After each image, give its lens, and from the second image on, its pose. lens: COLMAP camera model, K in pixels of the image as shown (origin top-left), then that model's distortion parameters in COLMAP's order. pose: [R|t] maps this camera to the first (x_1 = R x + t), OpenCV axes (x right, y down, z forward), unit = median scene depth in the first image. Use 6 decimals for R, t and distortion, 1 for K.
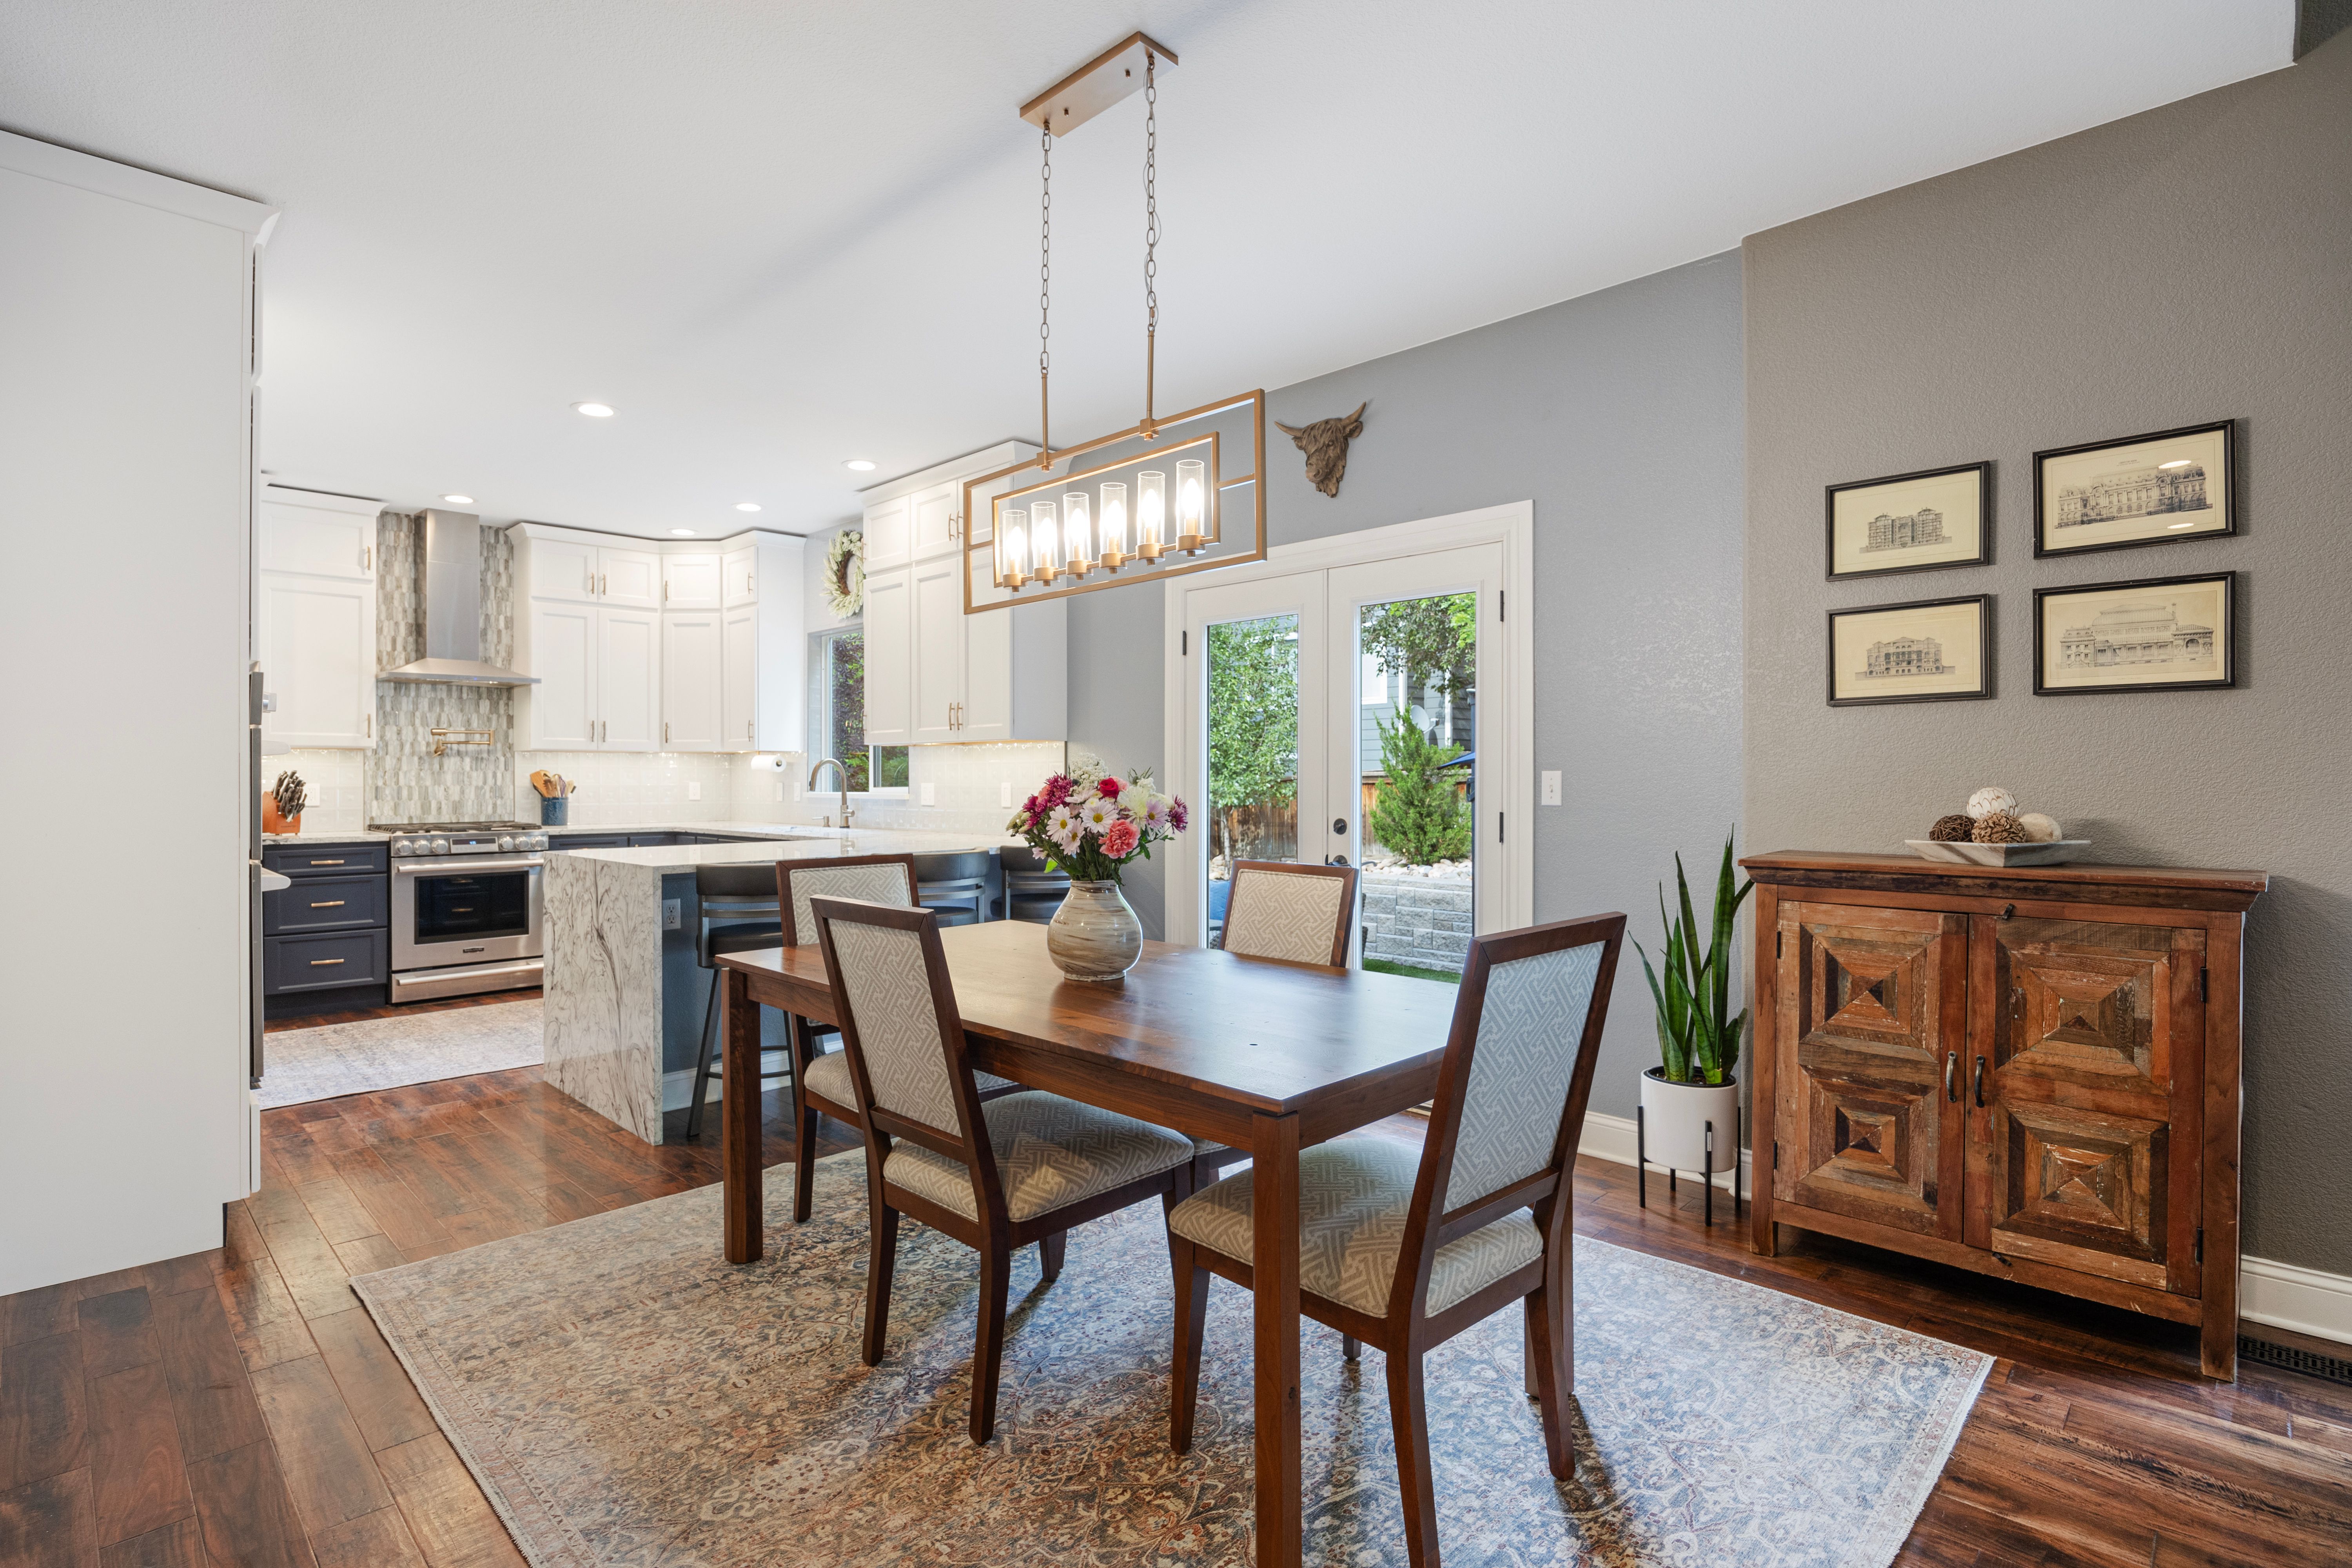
lens RADIAL K [[1130.8, 0, 1177.5], [0, 1130.8, 777.9], [0, 0, 1]] dist [-0.012276, 0.000864]
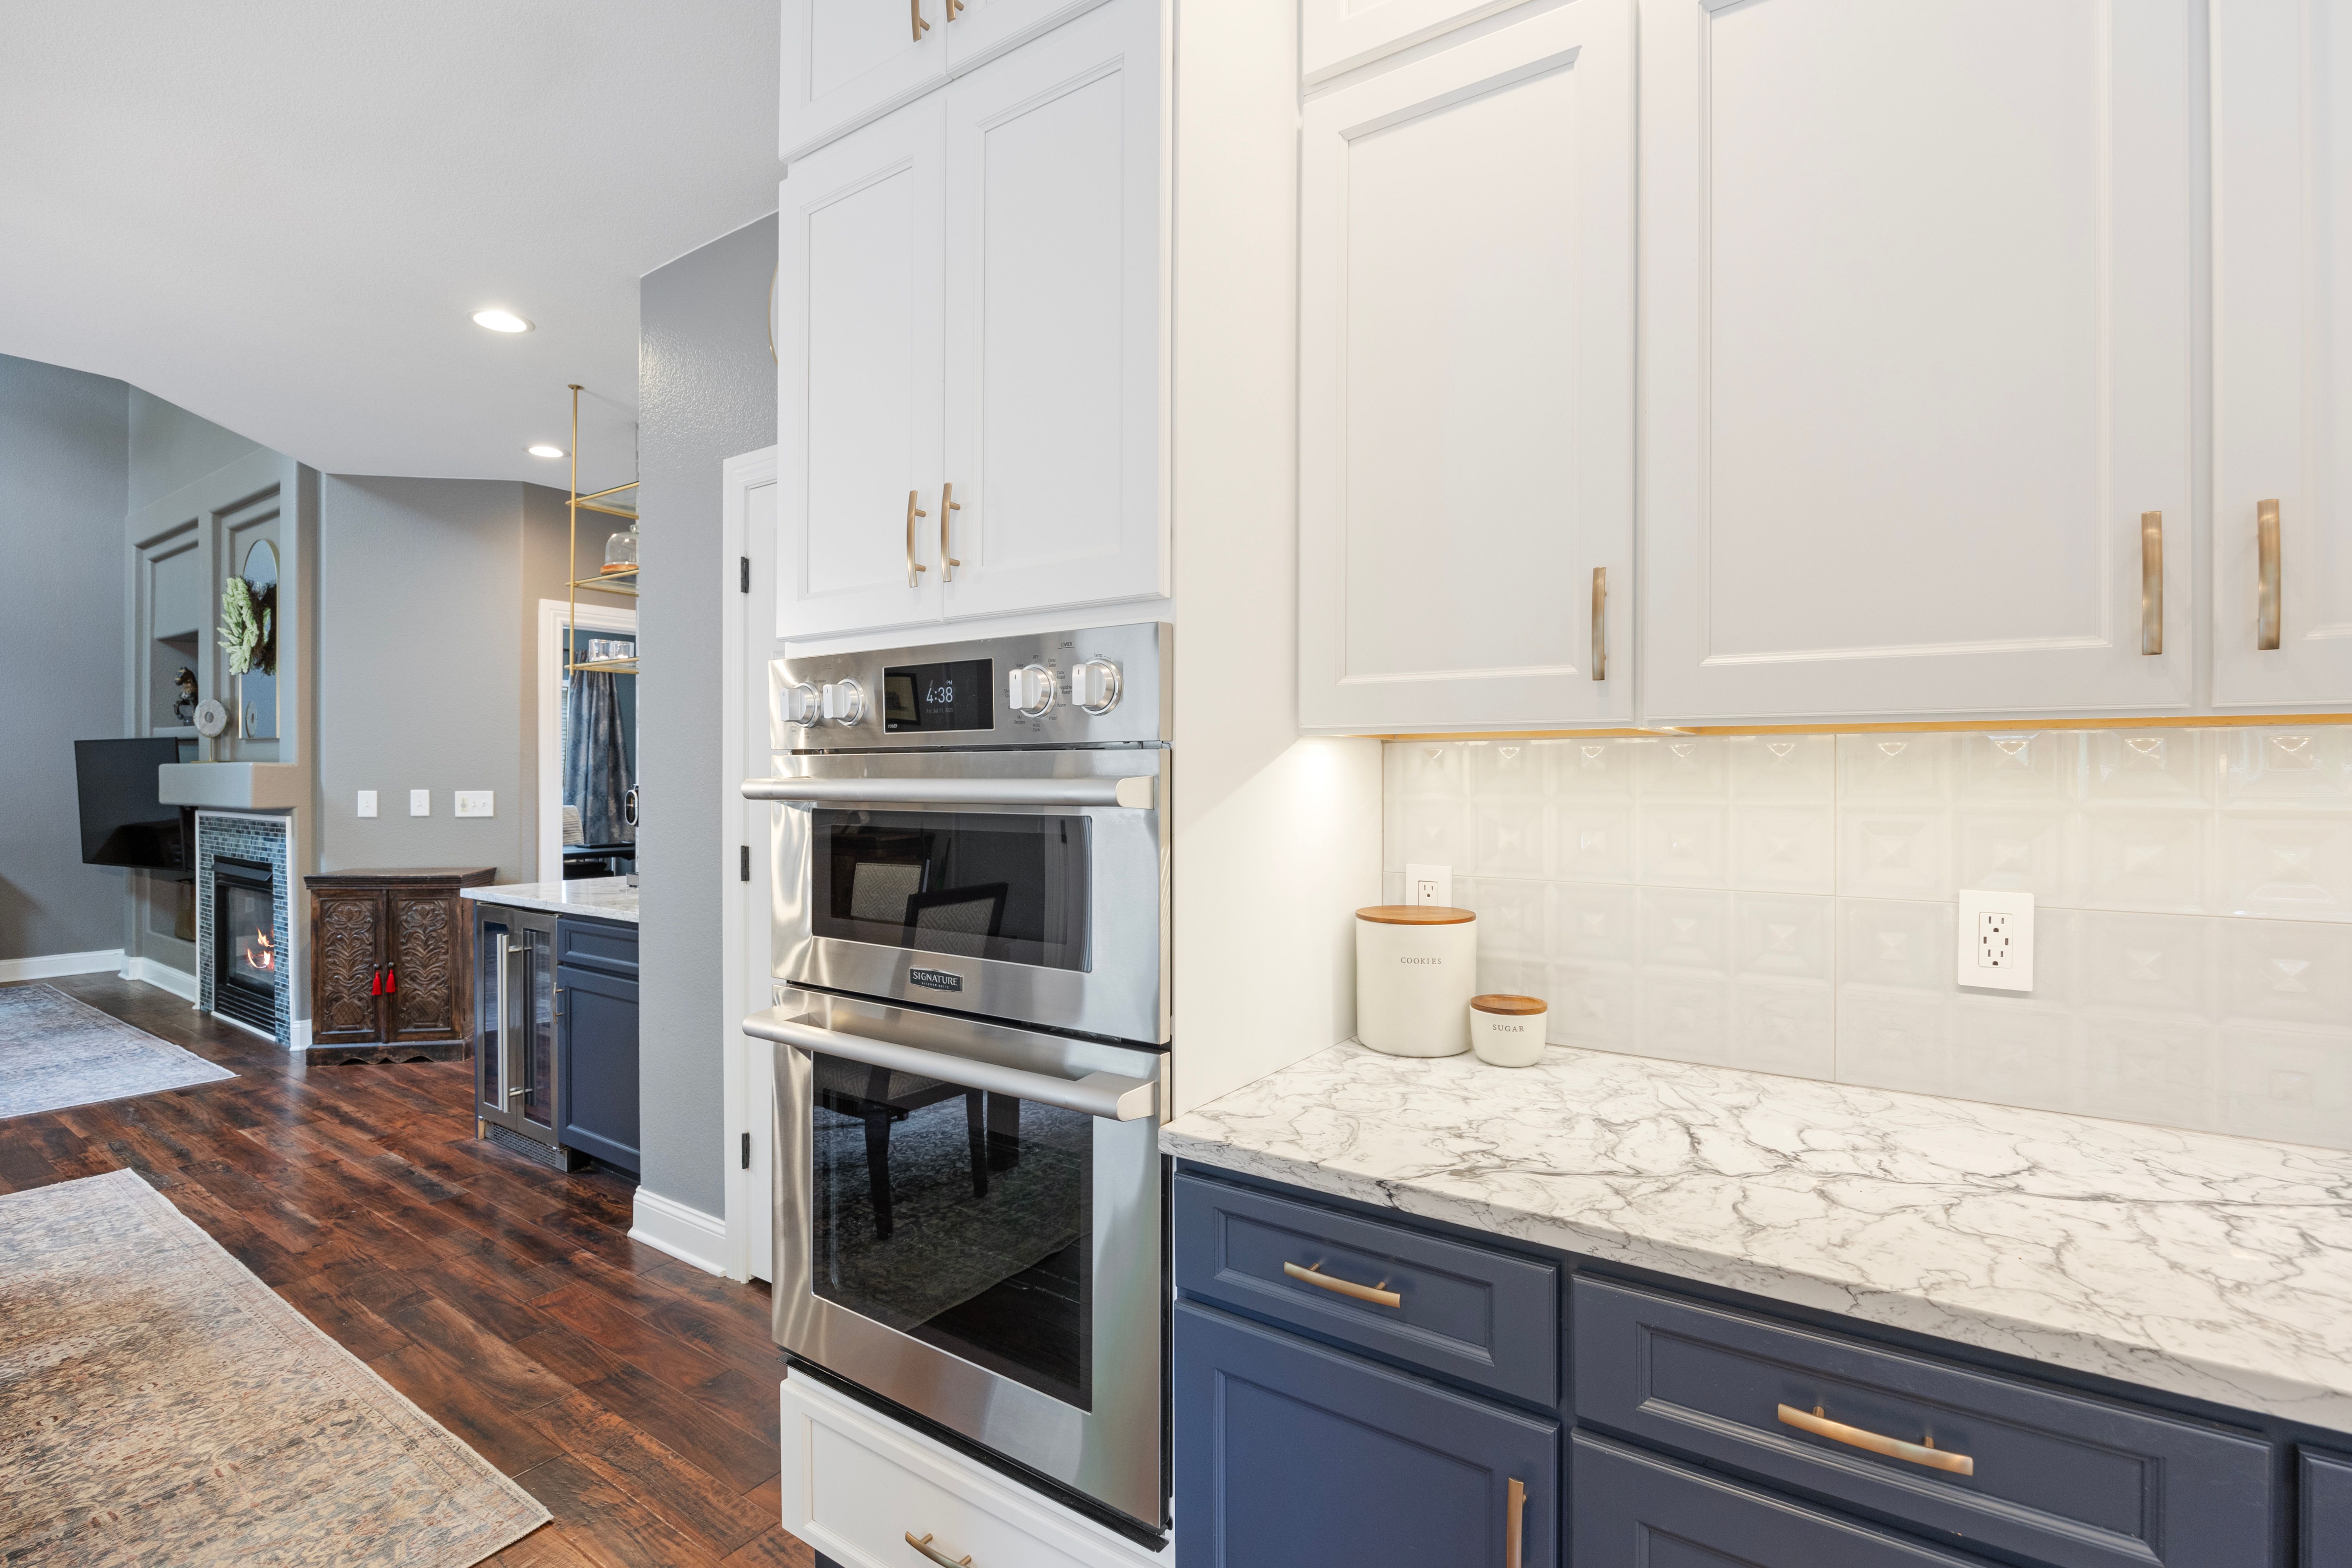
lens RADIAL K [[1091.8, 0, 1174.0], [0, 1091.8, 773.3], [0, 0, 1]] dist [-0.011055, 0.000417]
pose [[-0.986193, 0.005122, -0.165522, -0.432214], [0.004525, 0.999982, 0.003987, -0.016883], [0.165539, 0.003183, -0.986198, 0.743766]]
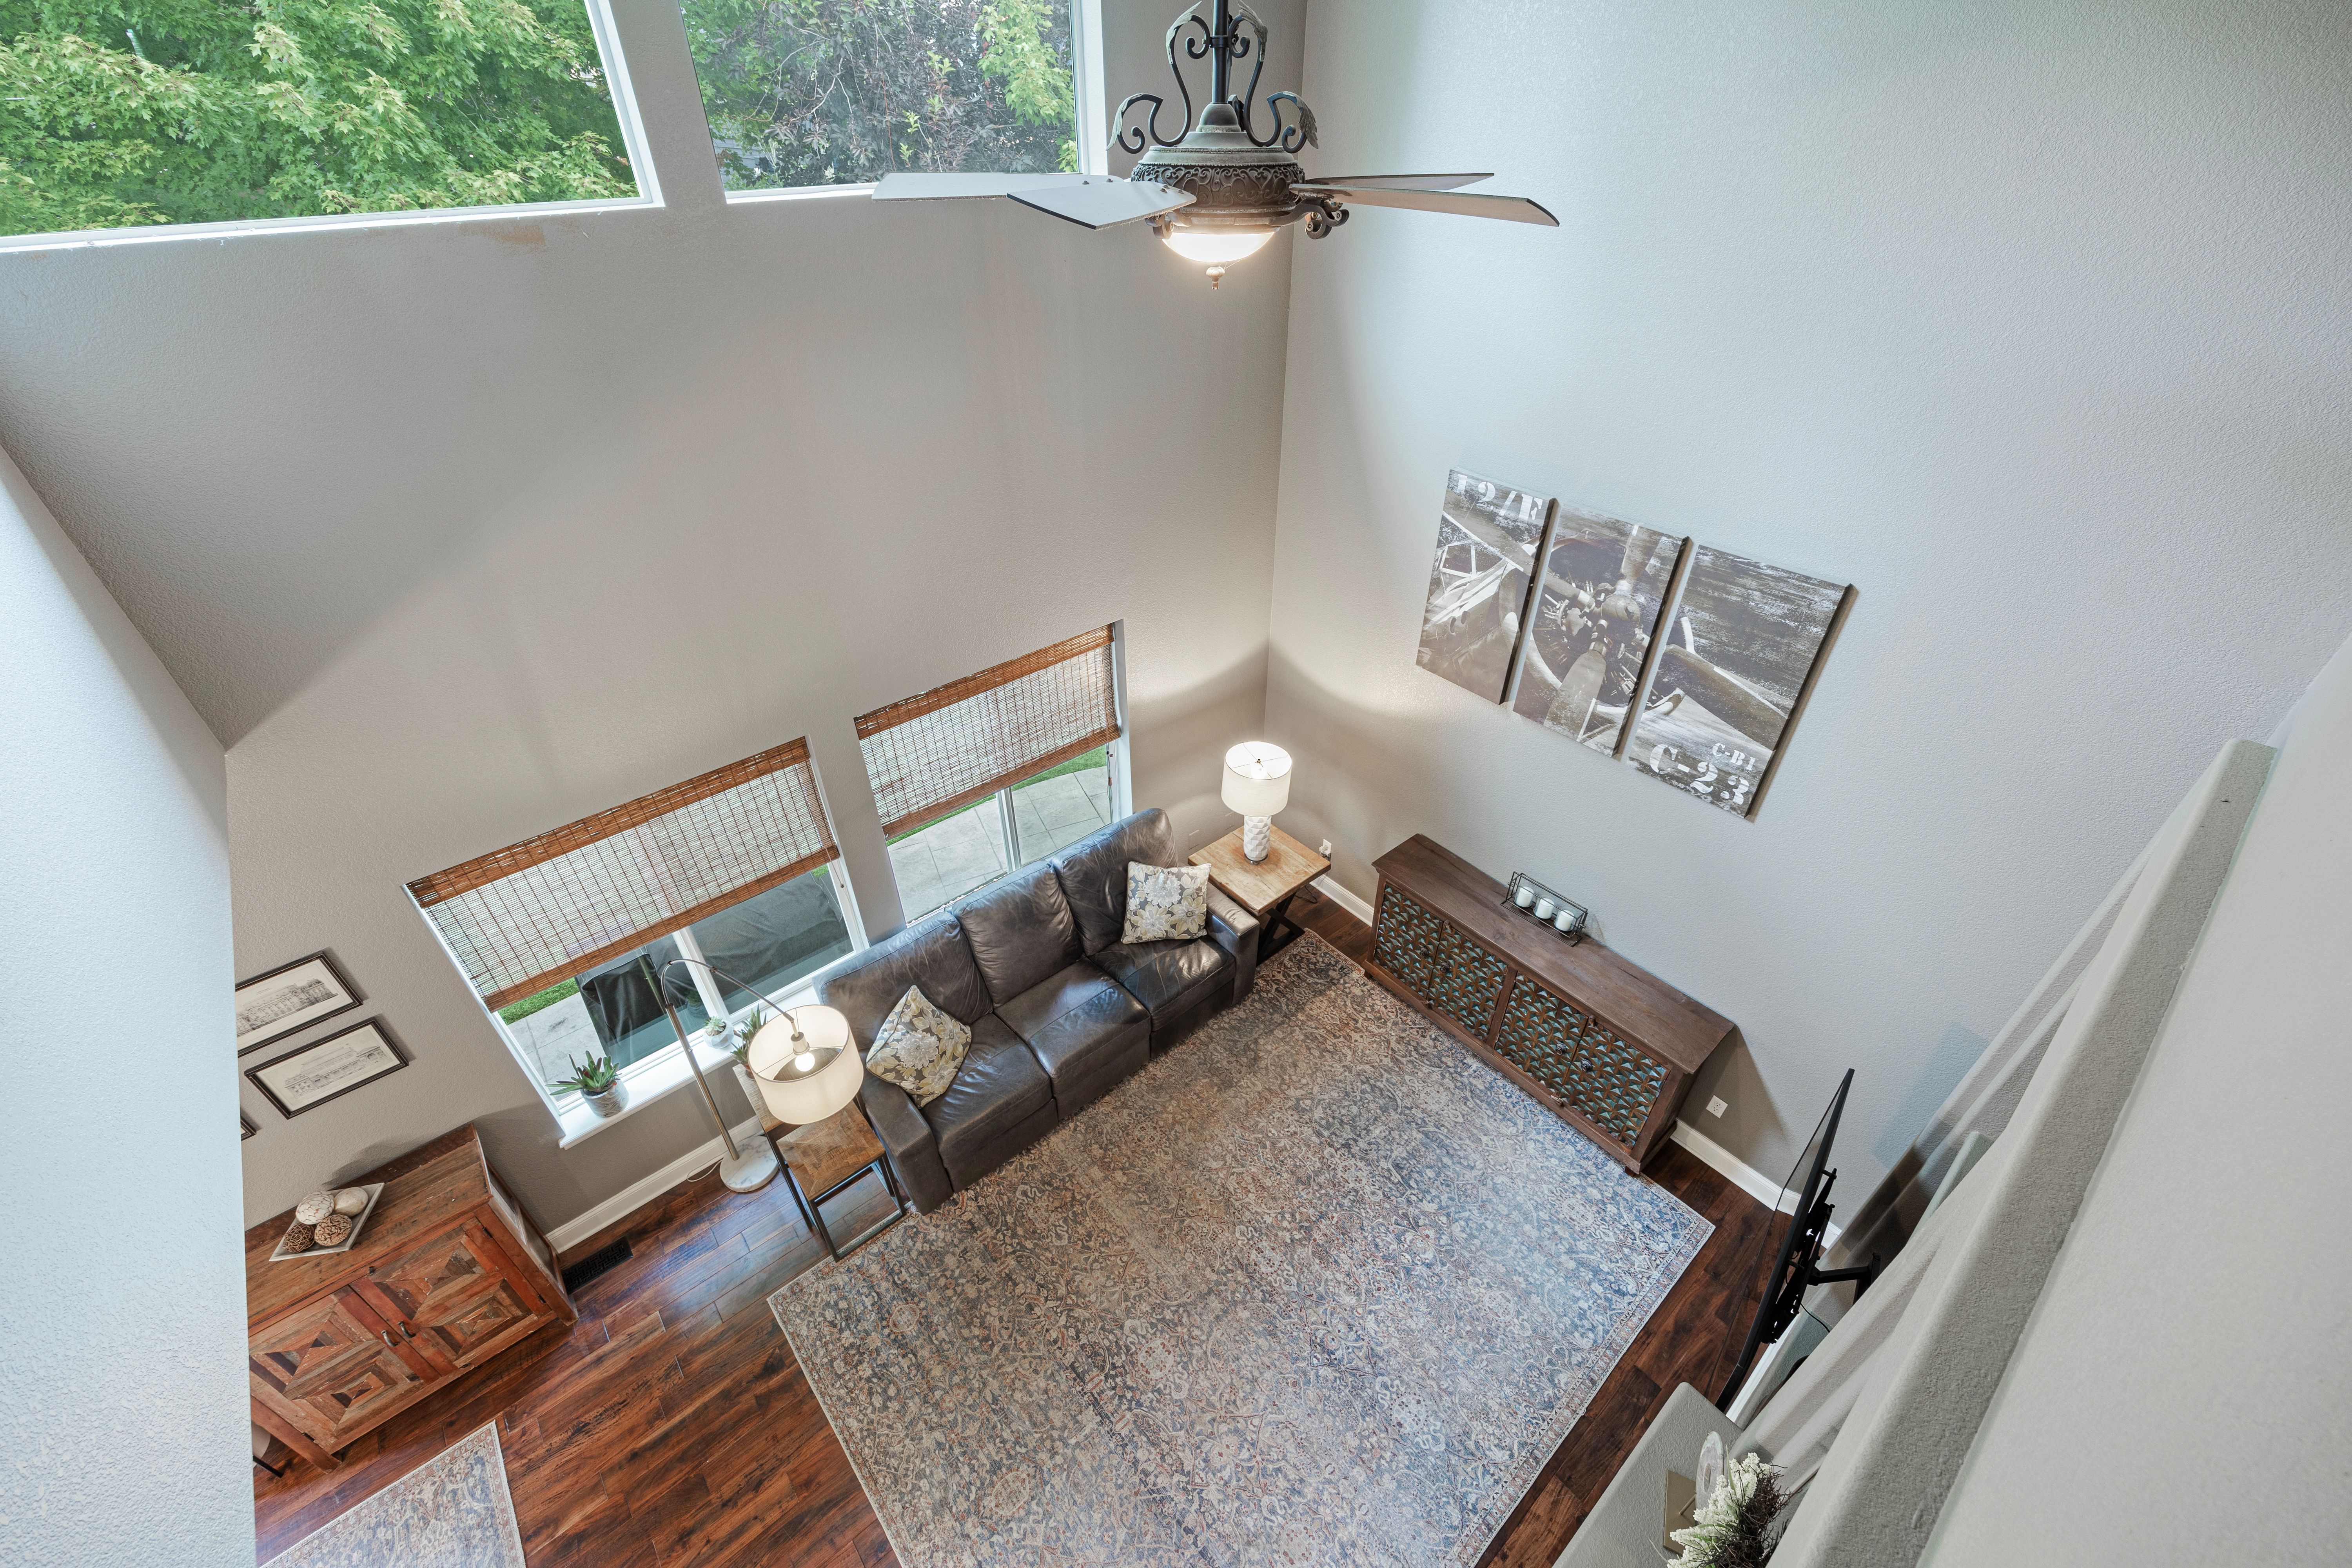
lens RADIAL K [[931.3, 0, 1176.0], [0, 931.3, 784.0], [0, 0, 1]] dist [-0.001903, -0.000118]
pose [[0.099837, -0.586399, 0.803846, 0.066843], [0.008644, 0.808363, 0.588621, -0.478621], [-0.994966, -0.051818, 0.085773, -0.100240]]
